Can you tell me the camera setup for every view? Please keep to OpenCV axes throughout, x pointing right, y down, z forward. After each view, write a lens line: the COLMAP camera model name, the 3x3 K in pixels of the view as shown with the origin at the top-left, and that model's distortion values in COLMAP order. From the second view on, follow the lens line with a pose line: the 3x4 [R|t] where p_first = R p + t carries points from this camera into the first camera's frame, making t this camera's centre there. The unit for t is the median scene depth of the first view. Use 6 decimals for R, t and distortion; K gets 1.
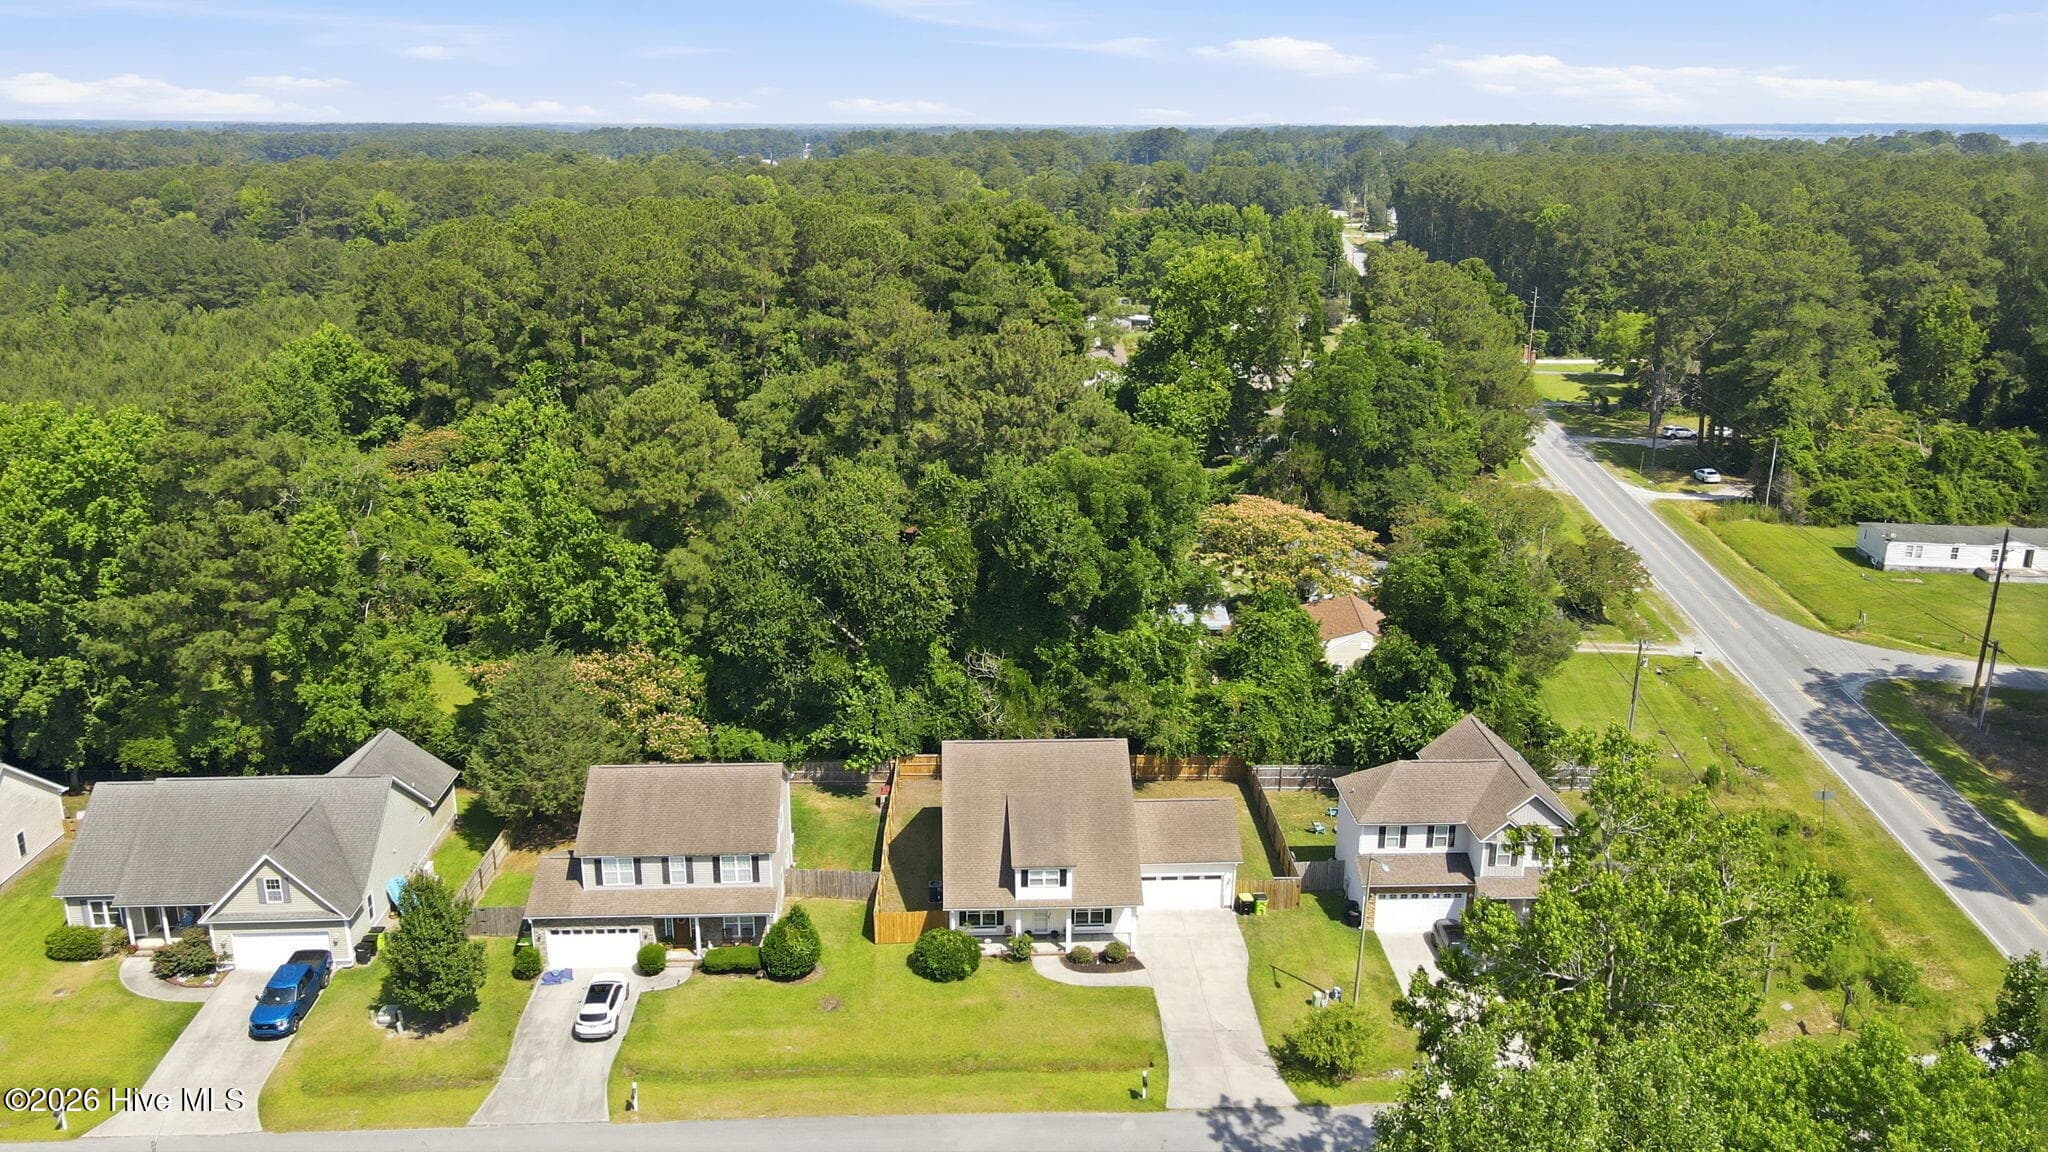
lens RADIAL K [[1513.1, 0, 1007.7], [0, 1513.1, 580.2], [0, 0, 1]] dist [0.005716, 0.008046]
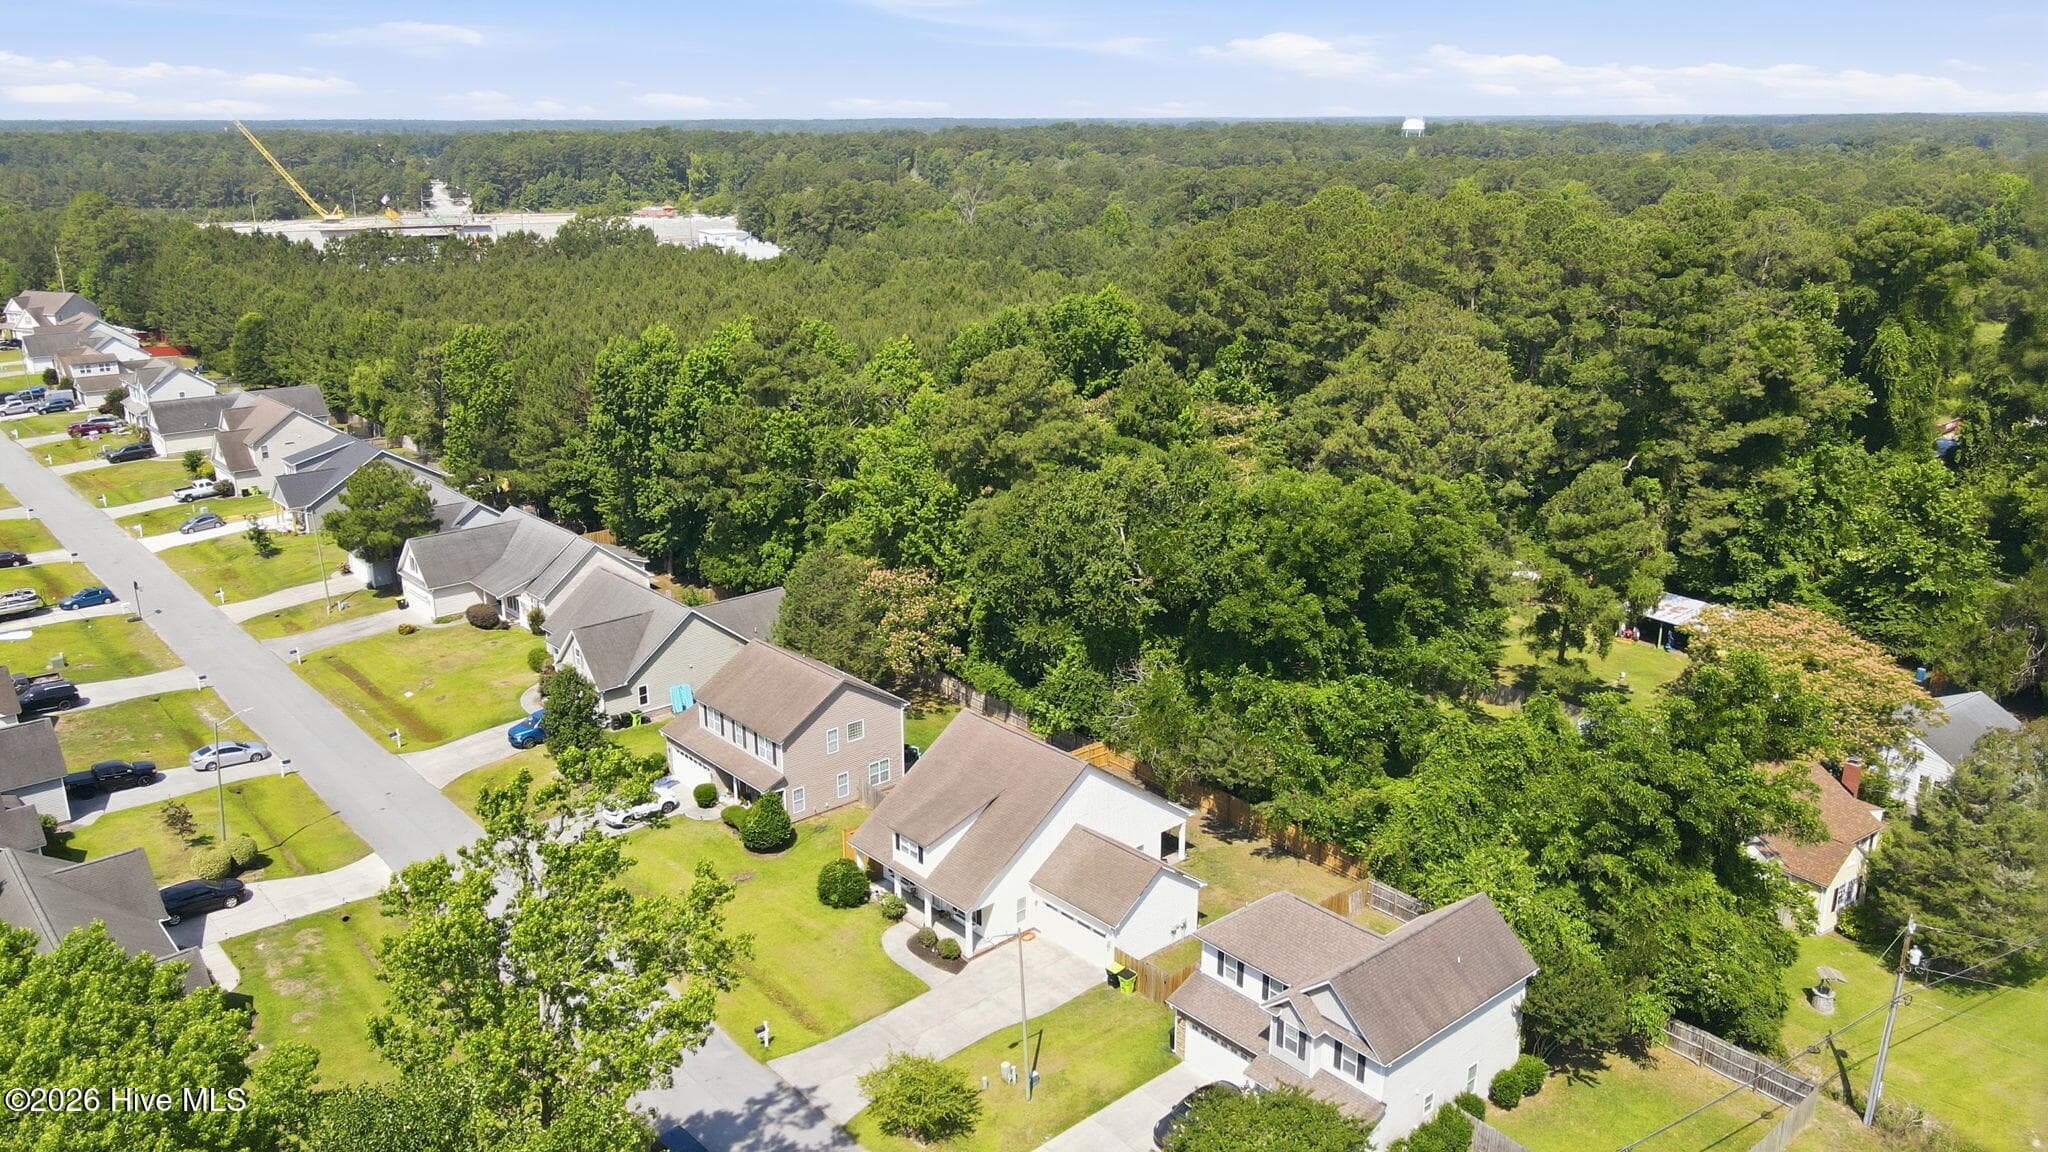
lens RADIAL K [[1479.0, 0, 1000.2], [0, 1479.0, 567.4], [0, 0, 1]] dist [0.075758, 0.002301]
pose [[0.631099, 0.223005, -0.742956, 0.624580], [-0.222841, 0.969533, 0.101724, -0.087074], [0.743005, 0.101363, 0.661565, 0.279638]]
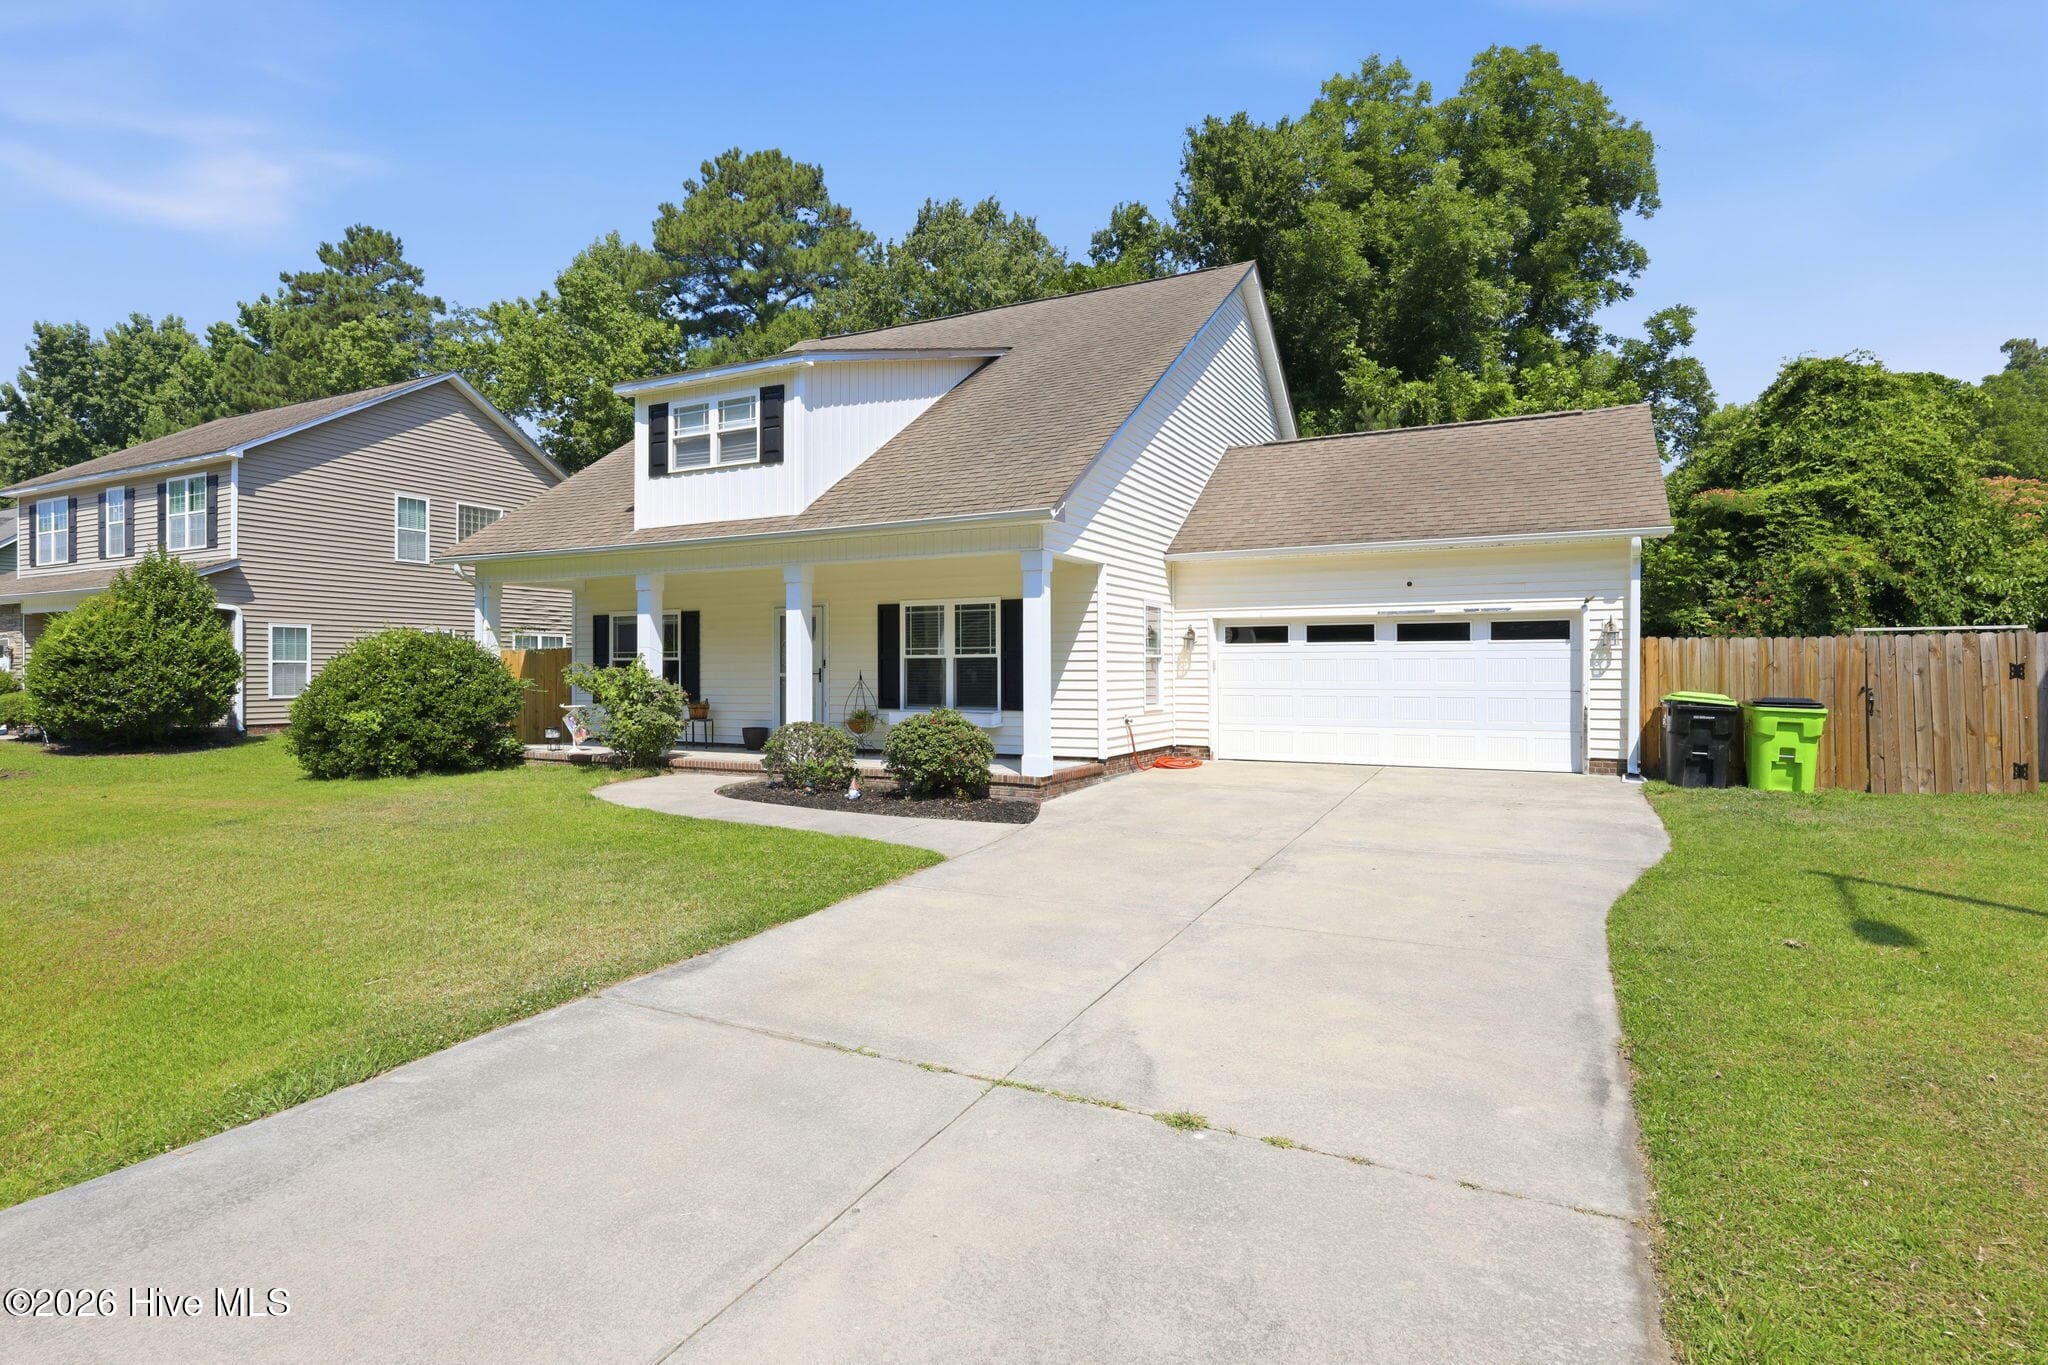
lens RADIAL K [[1039.1, 0, 1021.7], [0, 1039.1, 667.1], [0, 0, 1]] dist [0.001530, 0.000101]
pose [[0.870714, -0.004984, -0.491764, 0.125349], [-0.140712, 0.955619, -0.258829, 0.218850], [0.471229, 0.294563, 0.831370, 0.711173]]
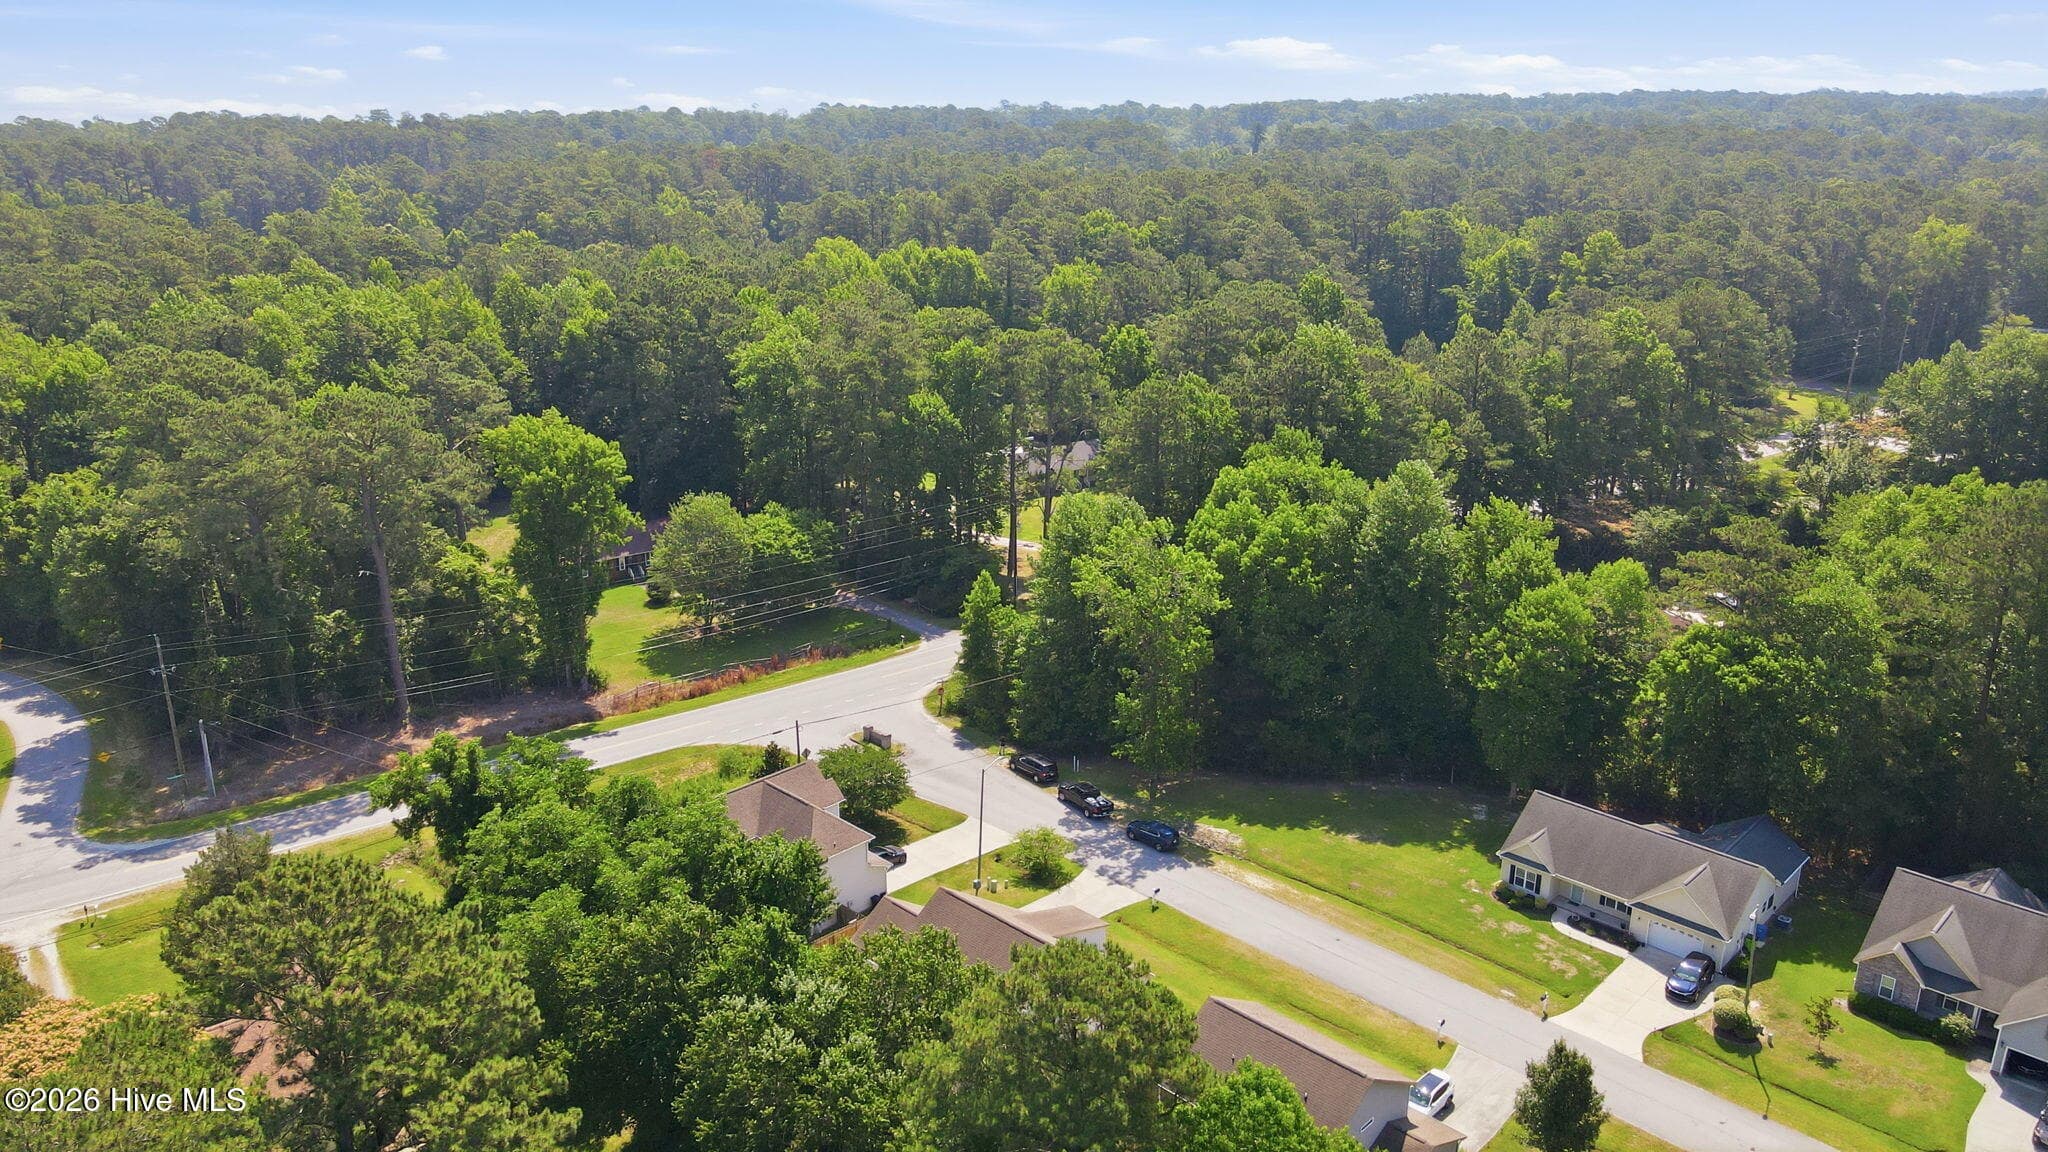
lens RADIAL K [[1513.1, 0, 1007.7], [0, 1513.1, 580.2], [0, 0, 1]] dist [0.005716, 0.008046]
pose [[-0.698367, -0.236082, 0.675684, -0.557644], [0.199047, 0.842735, 0.500178, -0.538689], [-0.687505, 0.483801, -0.541547, 1.266642]]
